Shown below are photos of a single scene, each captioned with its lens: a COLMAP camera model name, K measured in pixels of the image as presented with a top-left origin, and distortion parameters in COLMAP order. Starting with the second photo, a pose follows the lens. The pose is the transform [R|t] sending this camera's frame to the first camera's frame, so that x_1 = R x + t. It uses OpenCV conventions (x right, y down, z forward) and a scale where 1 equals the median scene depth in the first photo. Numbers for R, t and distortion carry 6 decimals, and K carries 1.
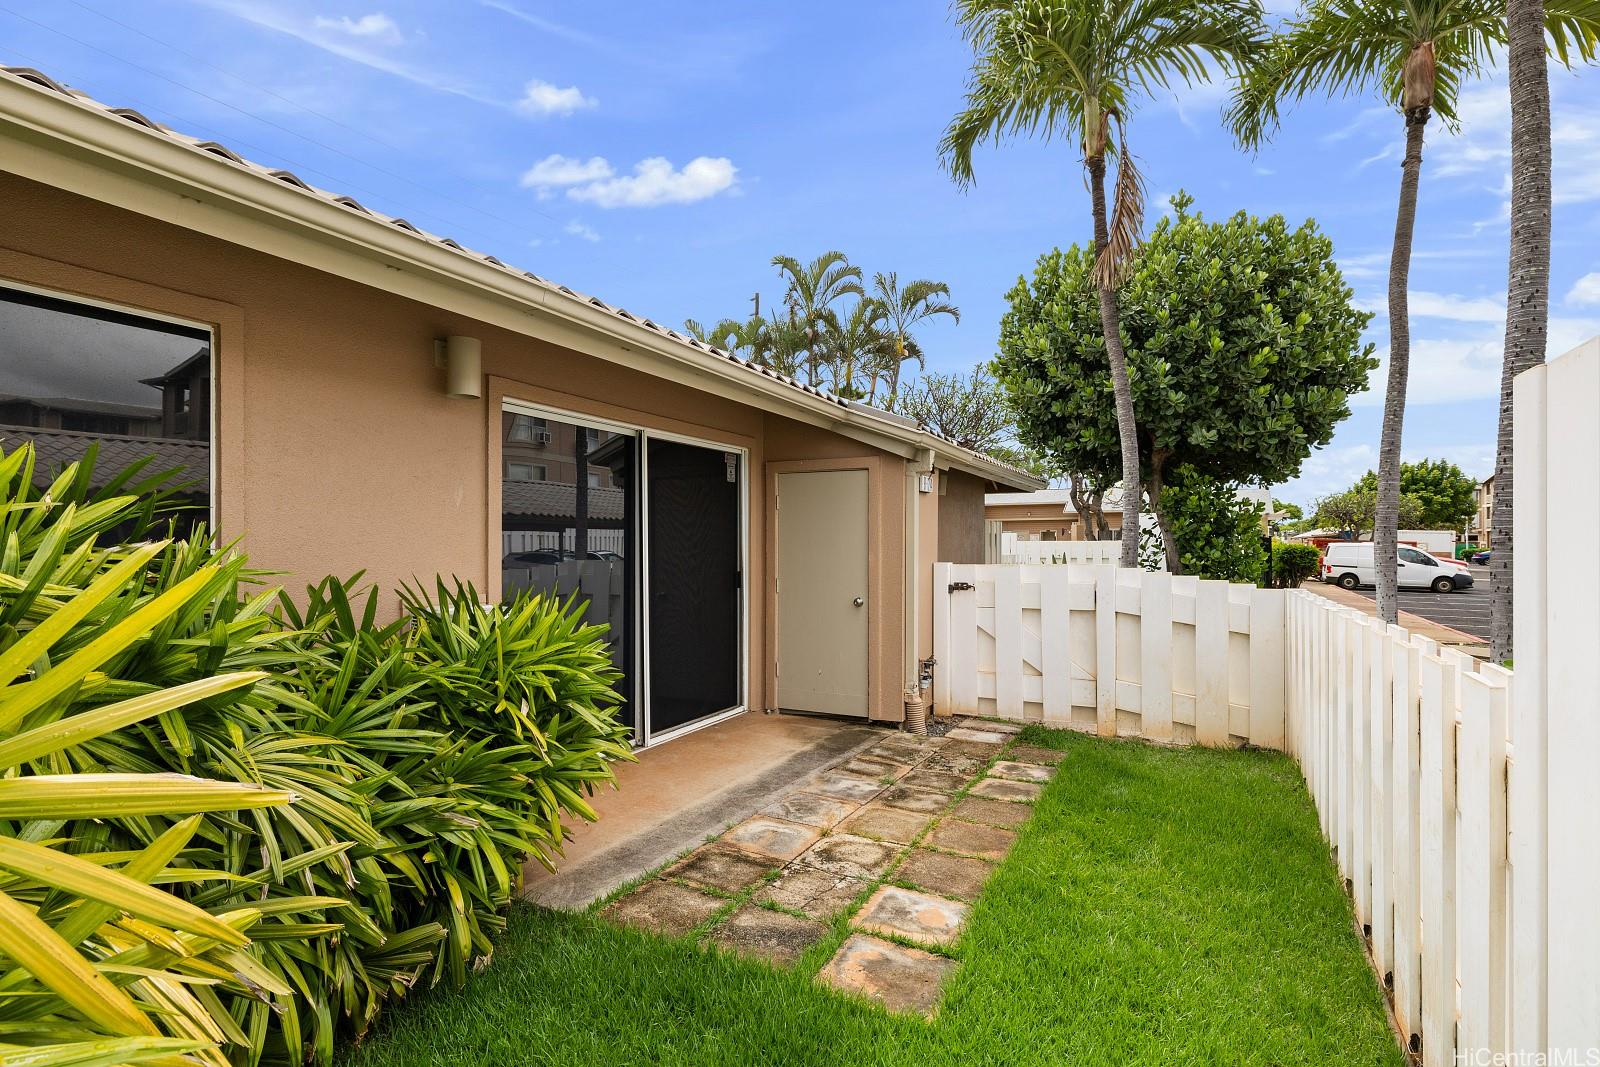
lens RADIAL K [[804.7, 0, 800.2], [0, 804.7, 538.7], [0, 0, 1]] dist [-0.003014, 0.001123]
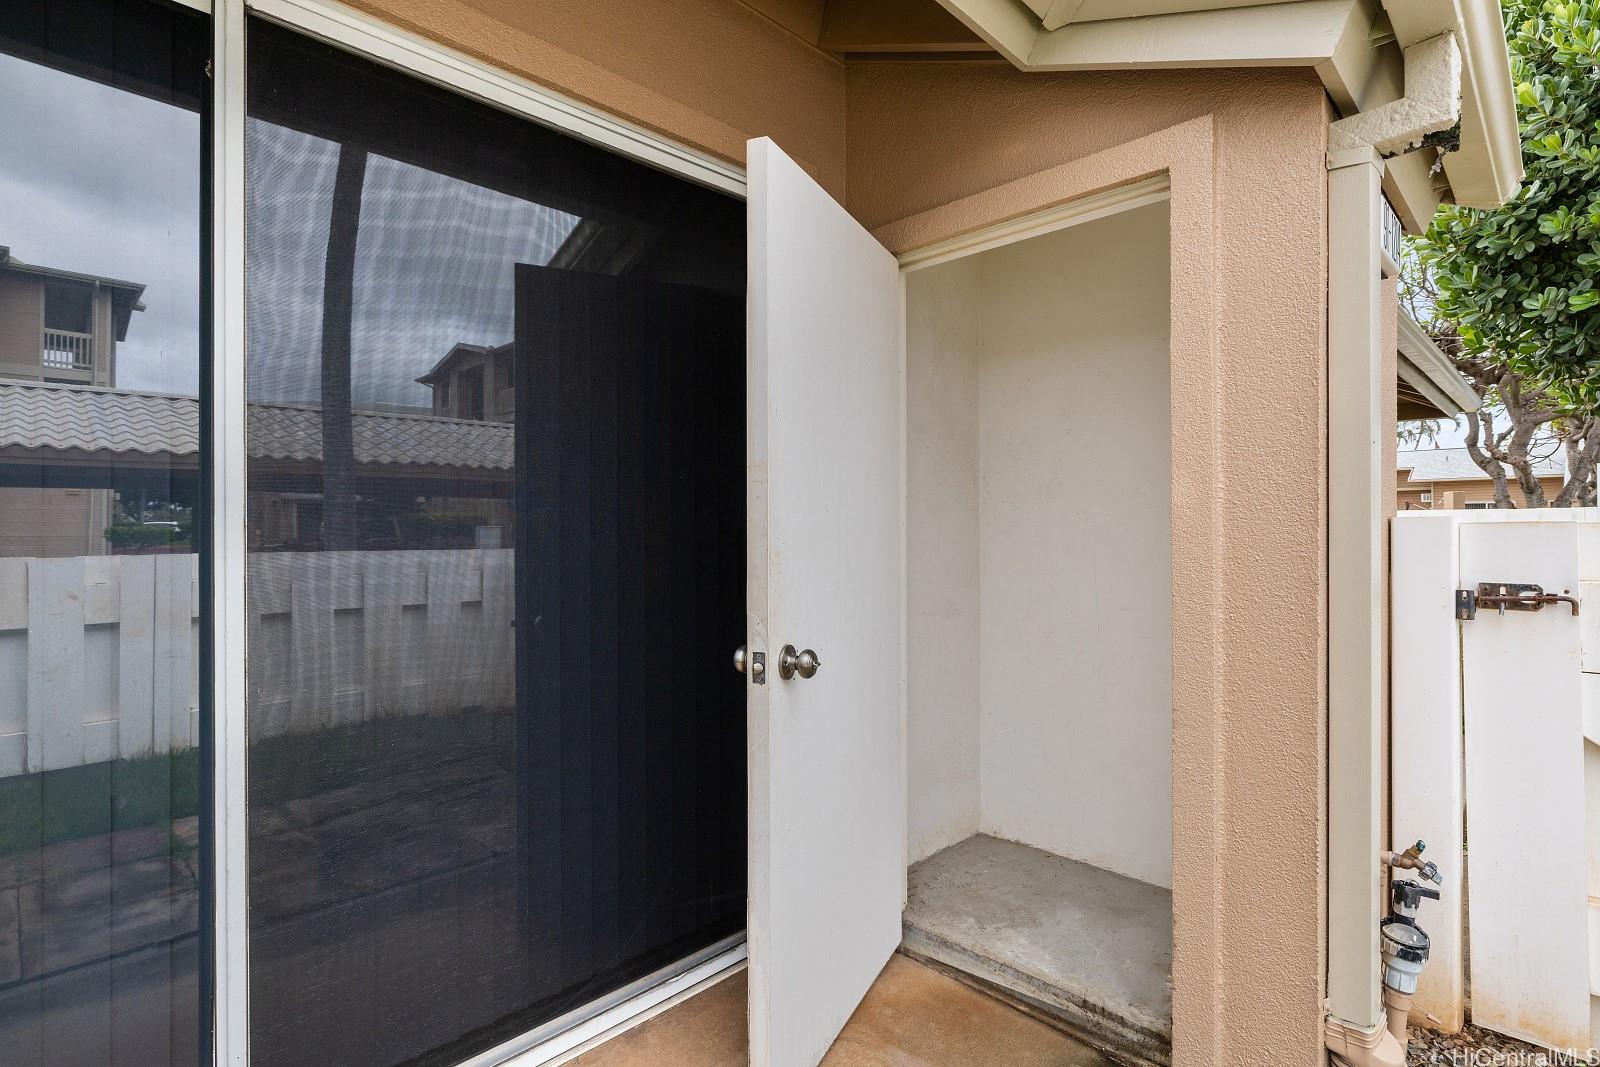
lens RADIAL K [[804.7, 0, 798.6], [0, 804.7, 531.8], [0, 0, 1]] dist [-0.003014, 0.001123]
pose [[0.953351, -0.001510, -0.301861, 0.026412], [0.003563, 0.999974, 0.006251, 0.019396], [0.301843, -0.007035, 0.953332, 0.379255]]
